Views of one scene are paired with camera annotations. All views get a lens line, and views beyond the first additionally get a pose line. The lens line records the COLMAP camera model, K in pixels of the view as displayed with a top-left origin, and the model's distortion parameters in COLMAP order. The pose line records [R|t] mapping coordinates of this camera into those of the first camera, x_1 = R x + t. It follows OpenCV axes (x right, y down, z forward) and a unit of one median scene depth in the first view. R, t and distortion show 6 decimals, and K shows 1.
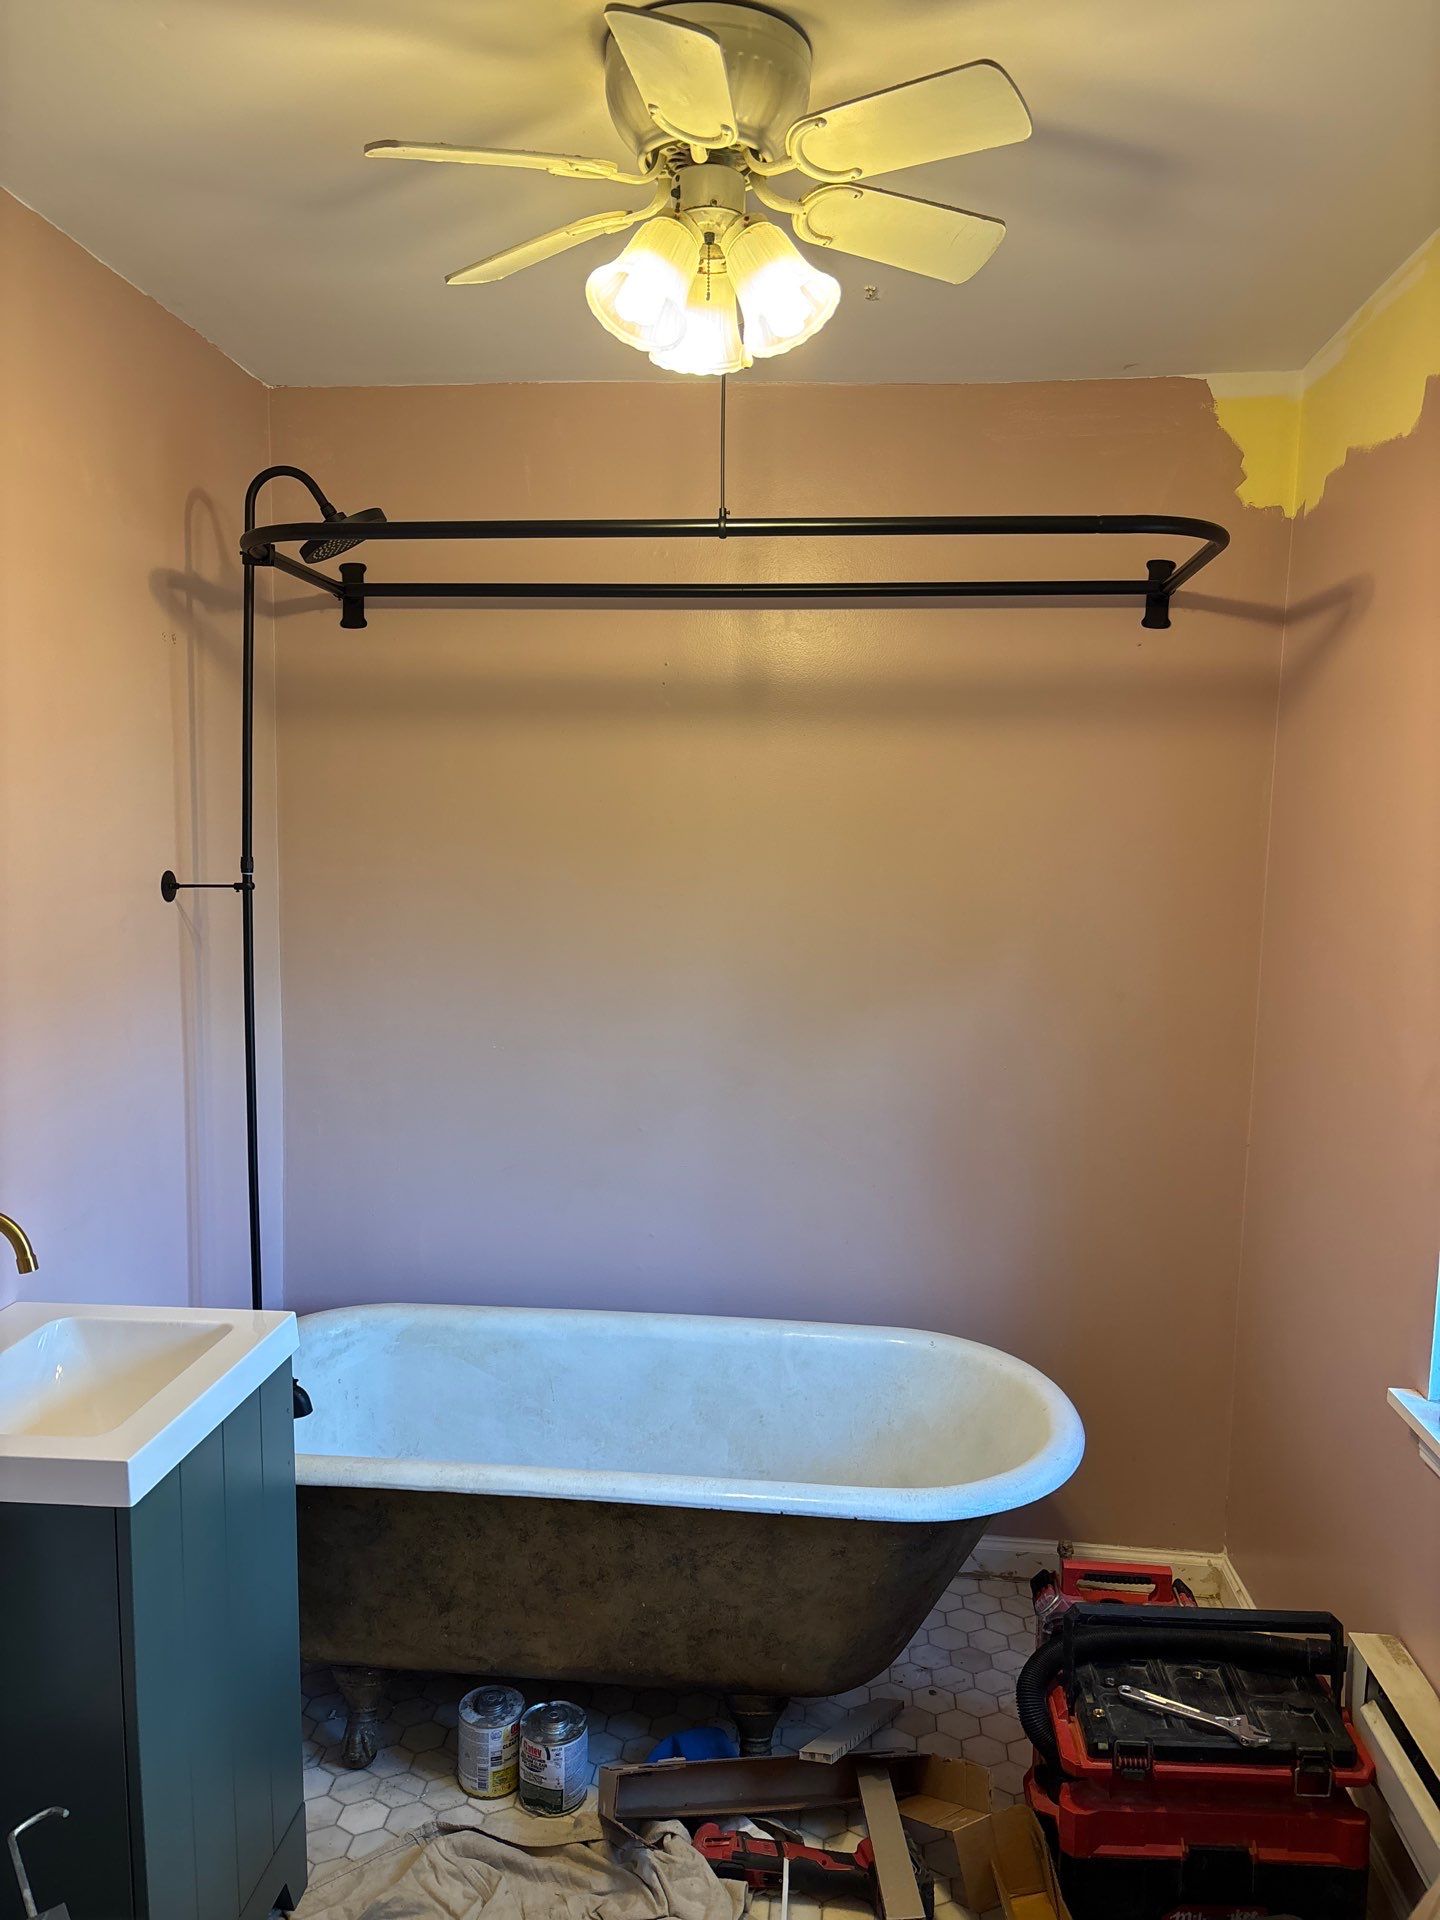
lens RADIAL K [[1464.9, 0, 719.0], [0, 1464.9, 965.0], [0, 0, 1]] dist [0.039990, -0.047839]
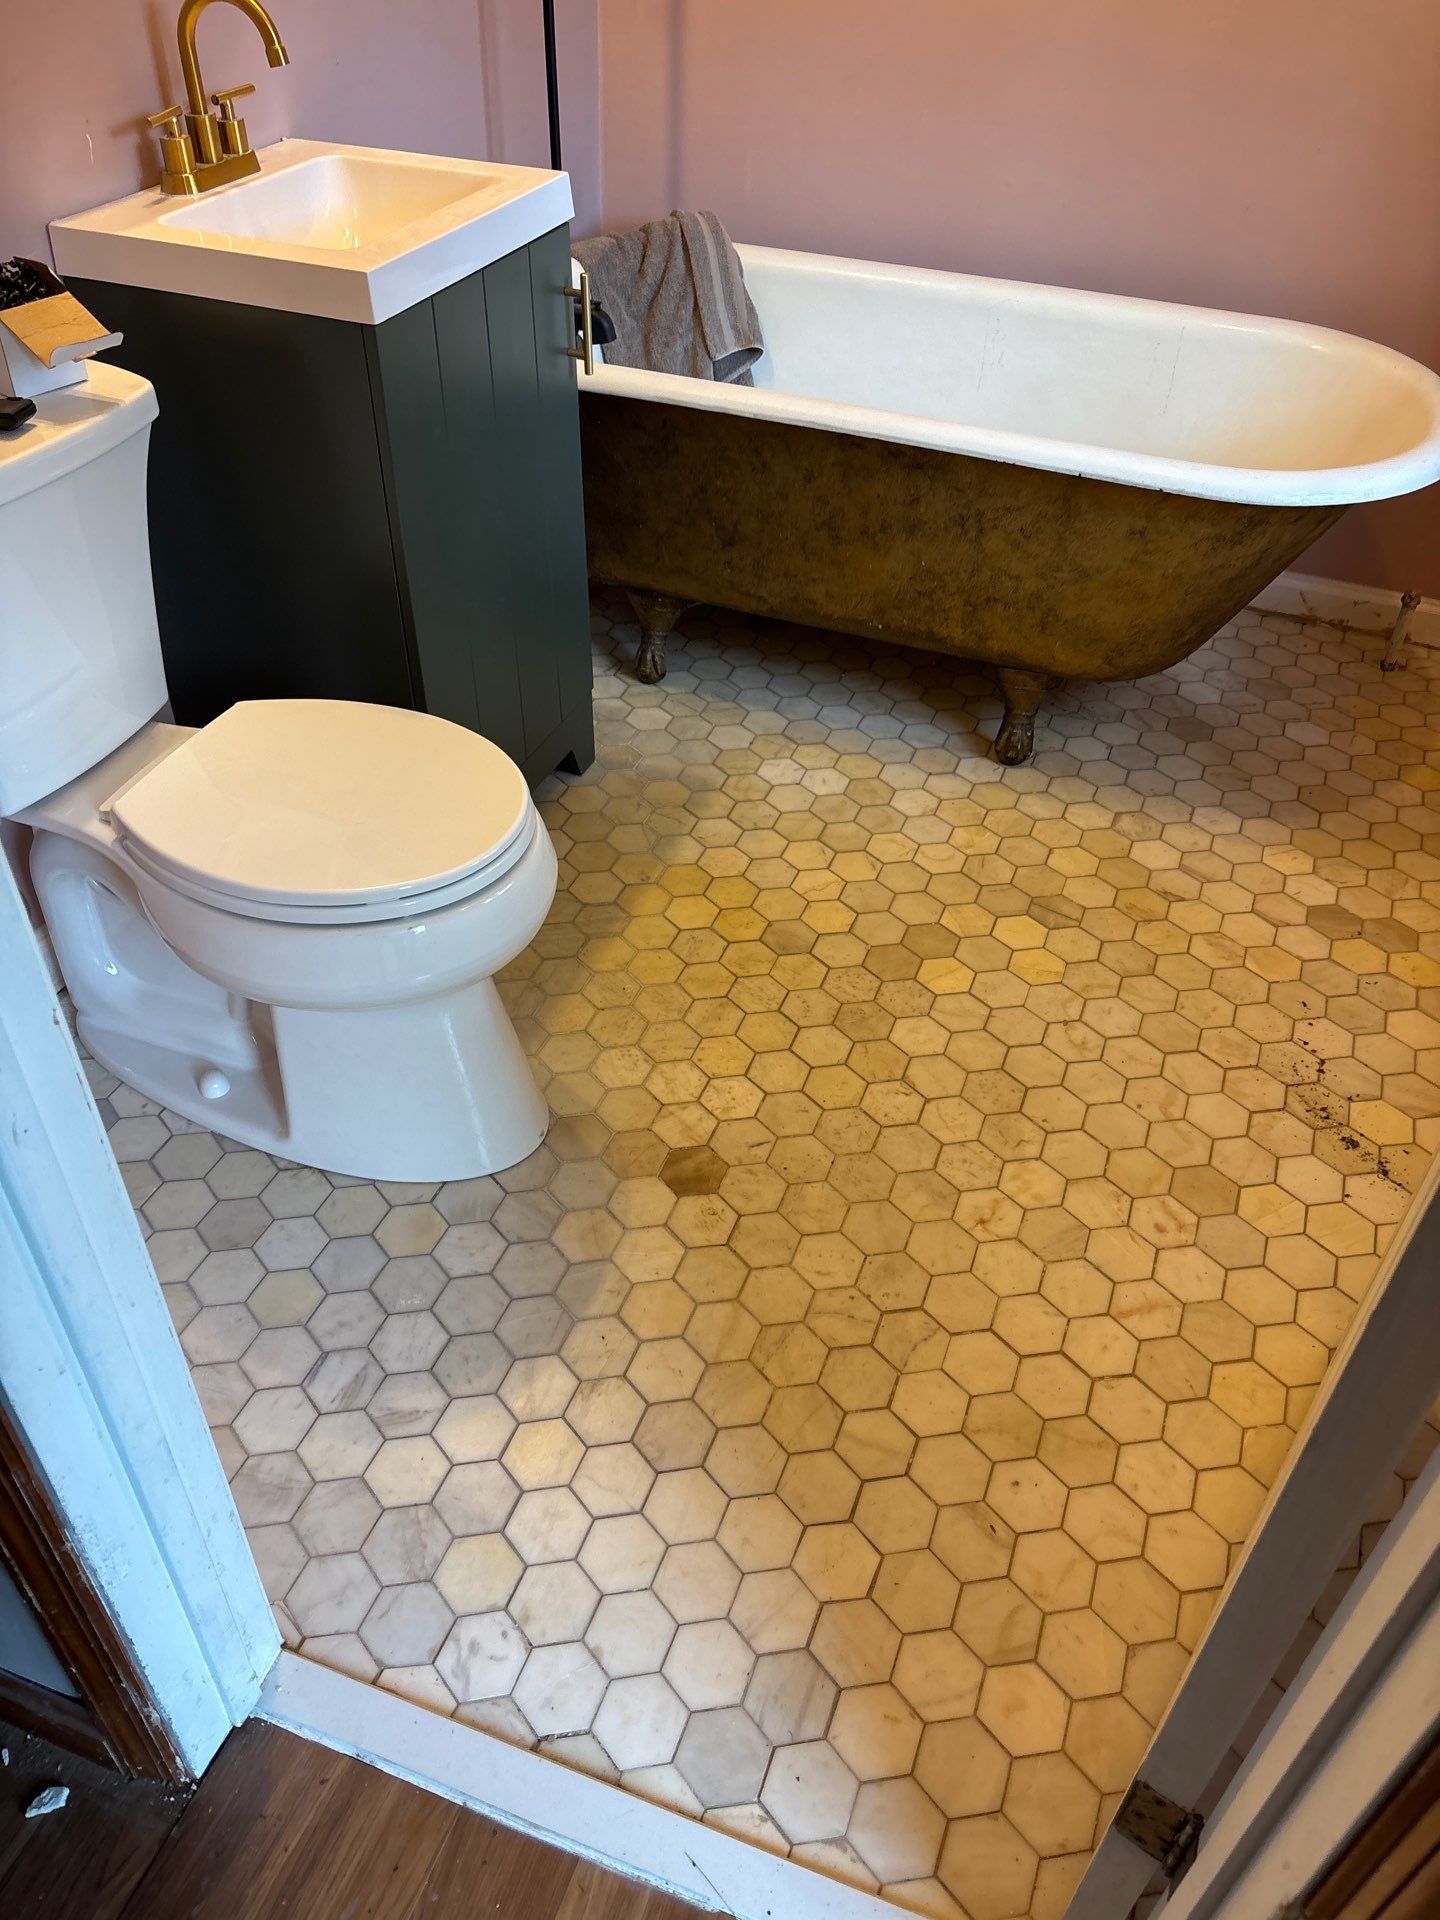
lens RADIAL K [[1464.9, 0, 723.5], [0, 1464.9, 958.2], [0, 0, 1]] dist [0.039990, -0.047839]
pose [[0.961075, 0.187040, -0.203349, 0.067984], [-0.044184, 0.830581, 0.555142, 0.117673], [0.272732, -0.524548, 0.806515, 0.044314]]
